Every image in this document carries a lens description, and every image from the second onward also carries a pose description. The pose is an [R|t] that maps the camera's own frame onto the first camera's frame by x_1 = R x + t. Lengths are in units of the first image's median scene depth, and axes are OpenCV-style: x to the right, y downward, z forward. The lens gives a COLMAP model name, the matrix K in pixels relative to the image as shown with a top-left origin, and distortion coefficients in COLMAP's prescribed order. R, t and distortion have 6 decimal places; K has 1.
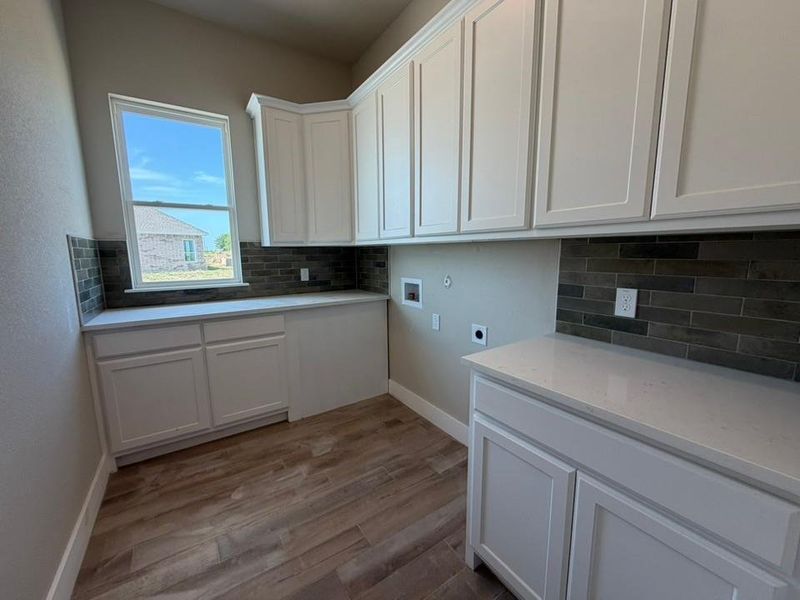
lens RADIAL K [[327.9, 0, 400.0], [0, 327.9, 300.0], [0, 0, 1]] dist [0.001357, 0.000147]
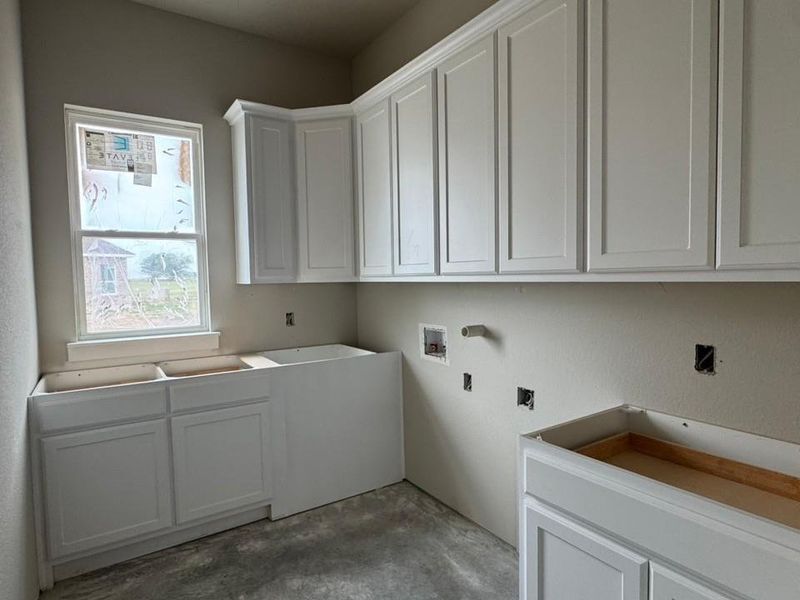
lens RADIAL K [[471.0, 0, 400.0], [0, 471.0, 300.0], [0, 0, 1]] dist [-0.004660, 0.001576]
pose [[0.999915, -0.009524, -0.008892, -0.038942], [0.008616, 0.995234, -0.097137, -0.018952], [0.009775, 0.097052, 0.995231, -0.119946]]
